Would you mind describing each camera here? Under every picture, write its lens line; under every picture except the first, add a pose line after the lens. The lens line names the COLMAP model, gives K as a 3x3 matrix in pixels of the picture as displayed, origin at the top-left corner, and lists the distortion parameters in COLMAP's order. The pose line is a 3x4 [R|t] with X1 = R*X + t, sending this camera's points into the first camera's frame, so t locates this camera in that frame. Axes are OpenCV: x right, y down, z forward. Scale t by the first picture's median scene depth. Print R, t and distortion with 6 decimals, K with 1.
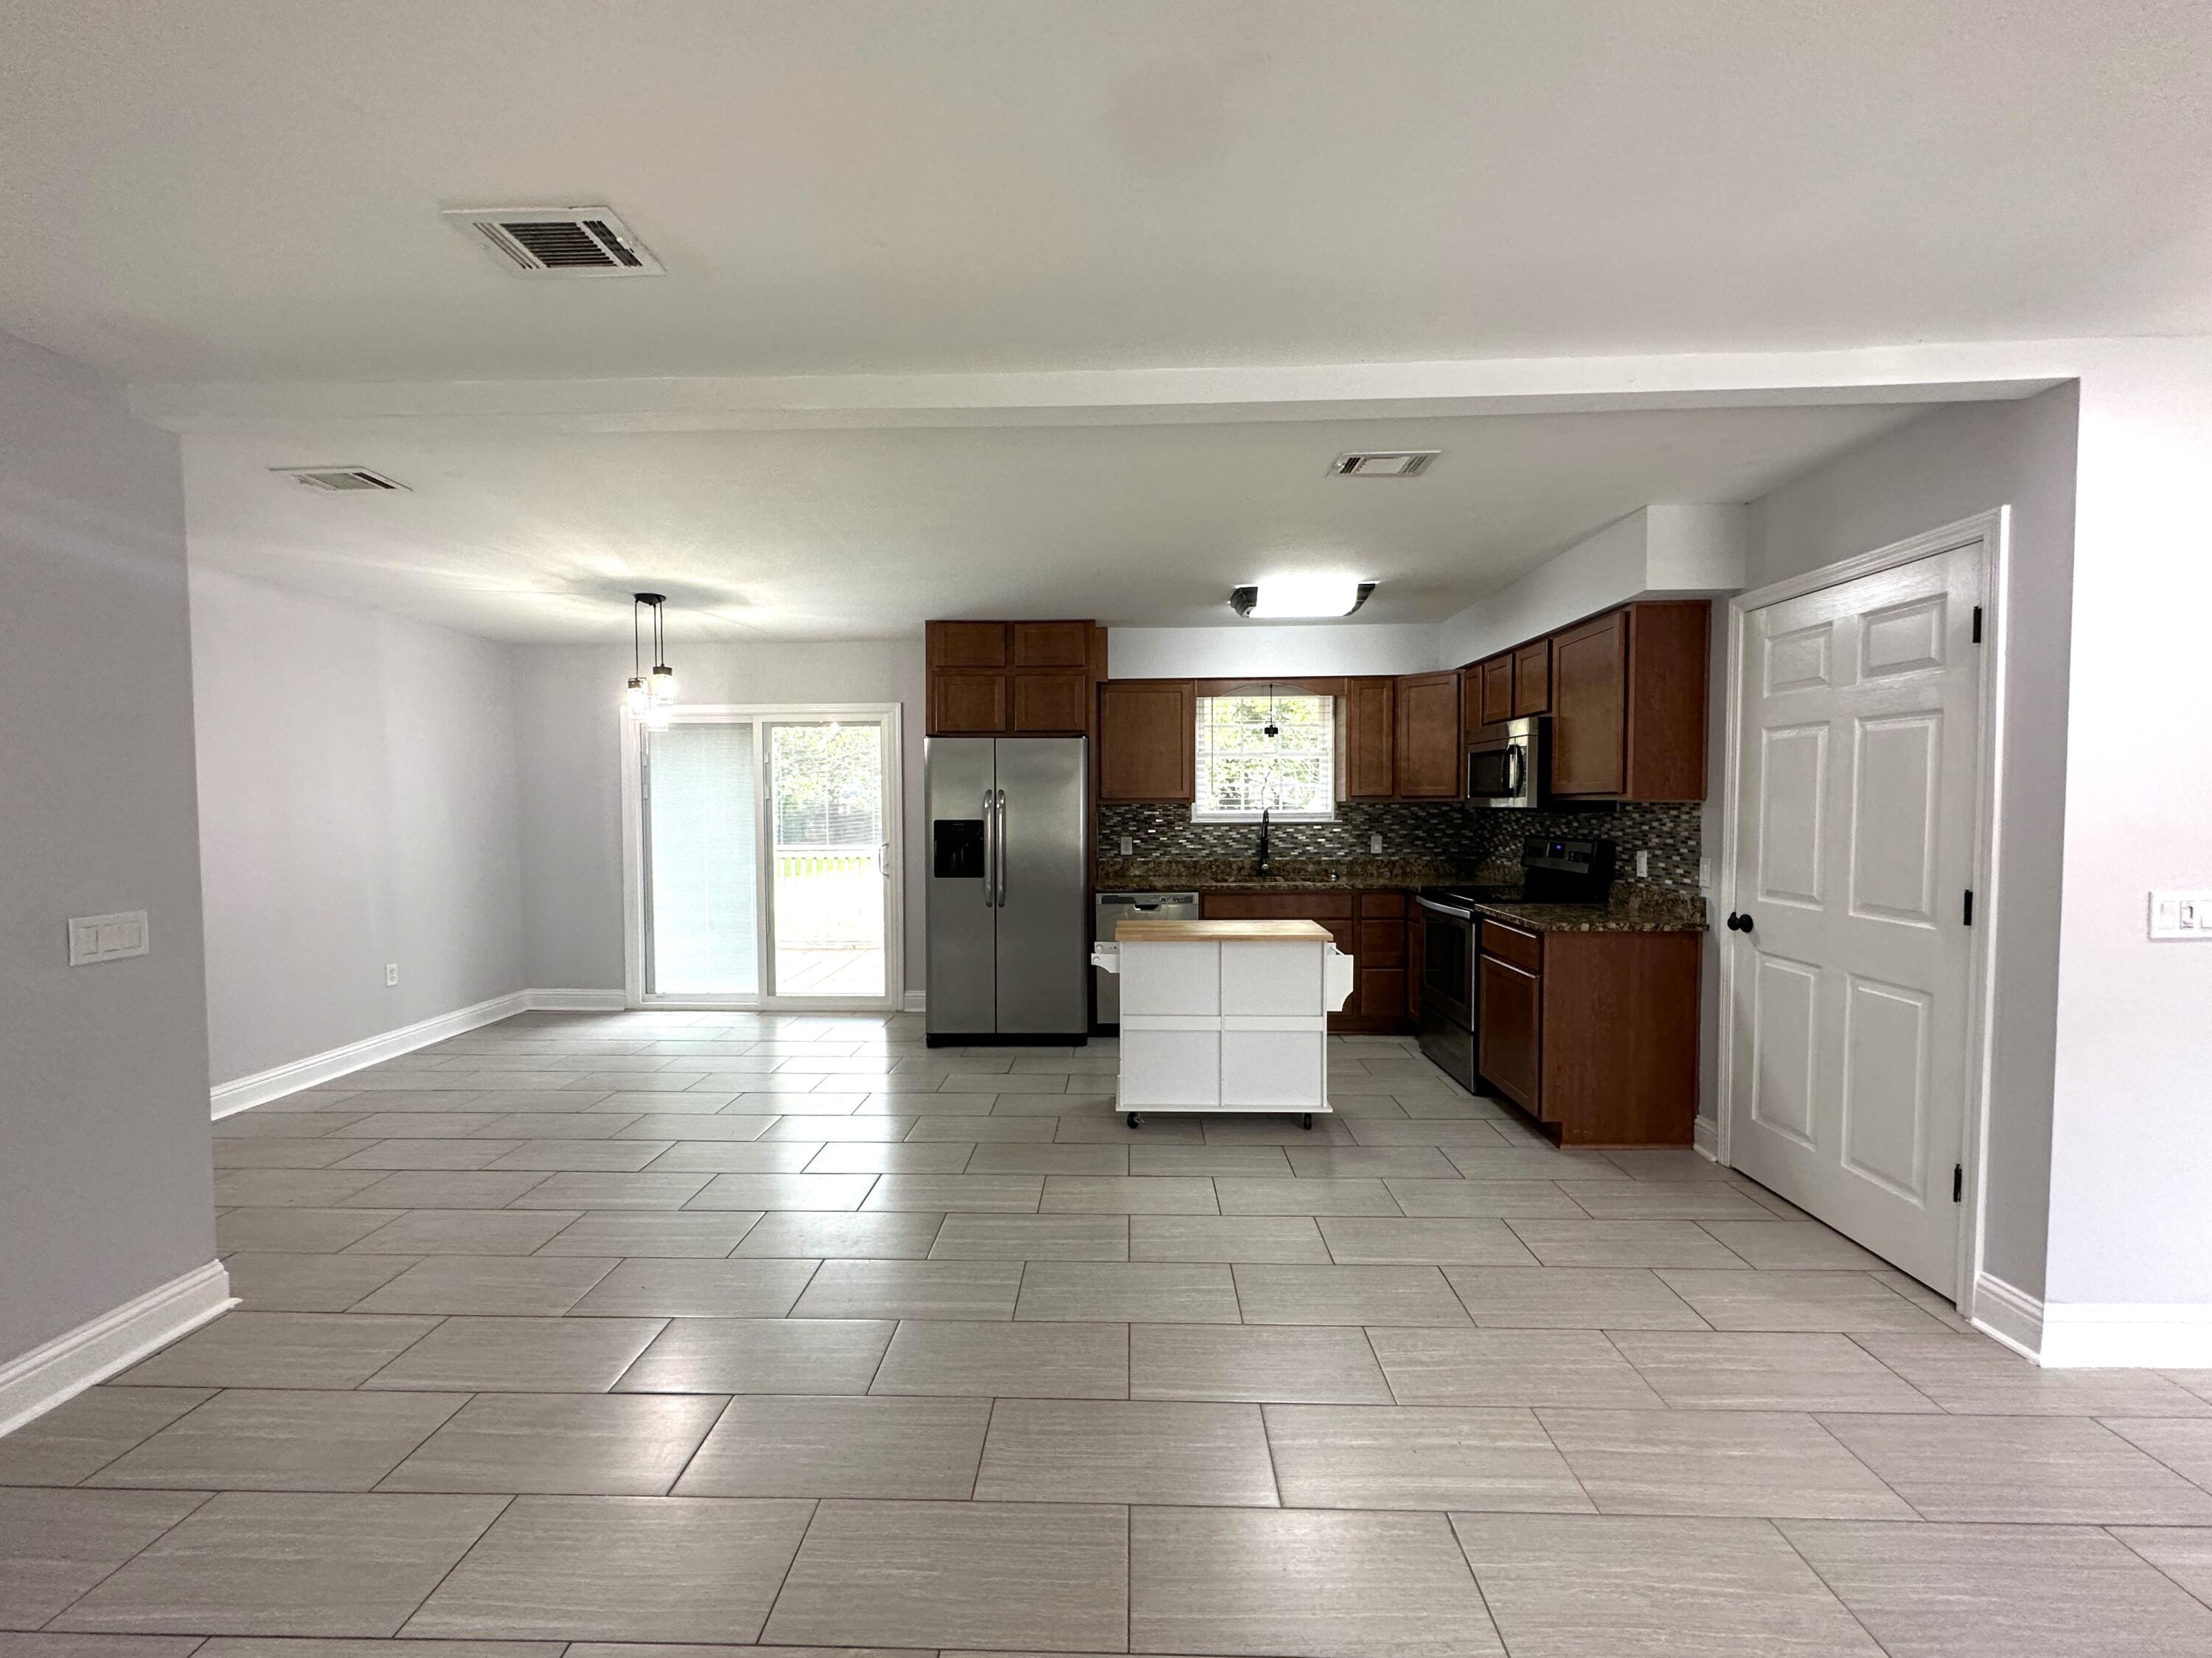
lens RADIAL K [[887.5, 0, 1103.9], [0, 887.5, 832.7], [0, 0, 1]] dist [0.001003, 0.000358]
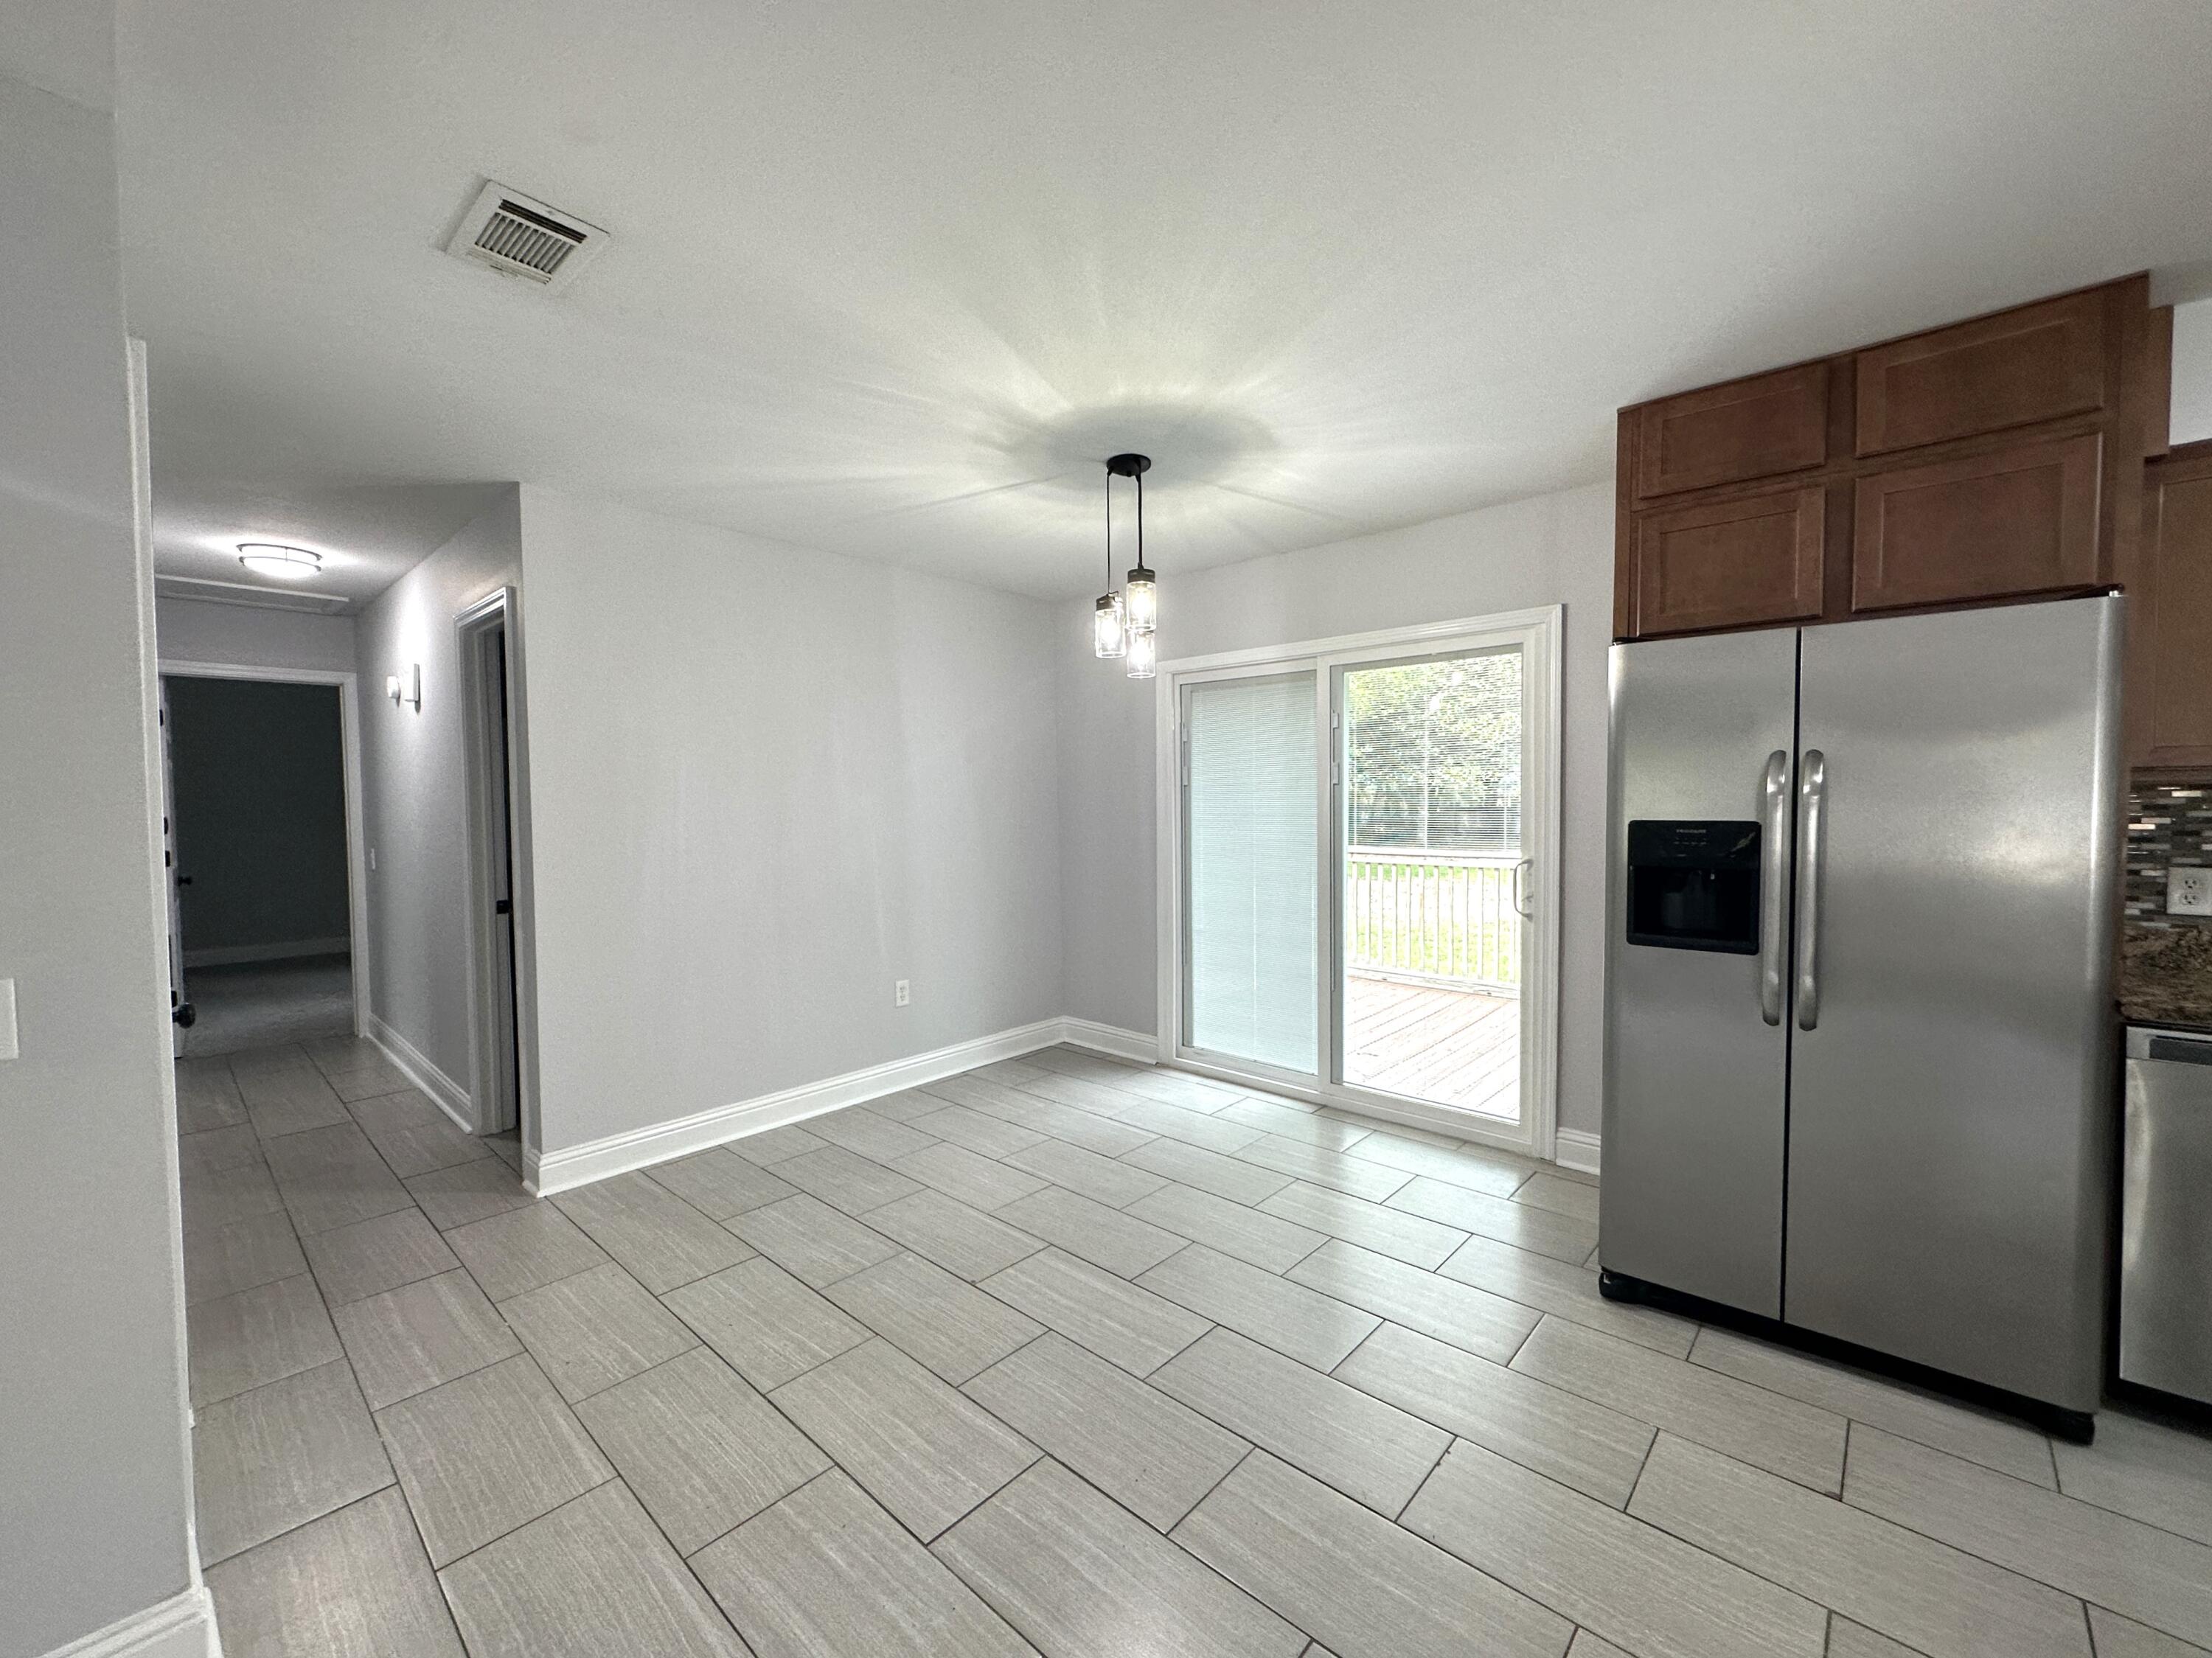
lens RADIAL K [[893.0, 0, 1106.0], [0, 893.0, 829.0], [0, 0, 1]] dist [-0.000633, -0.000258]
pose [[0.759955, 0.019819, -0.649673, -0.105217], [-0.017733, 0.999795, 0.009757, -0.010407], [0.649733, 0.004106, 0.760151, 0.511699]]
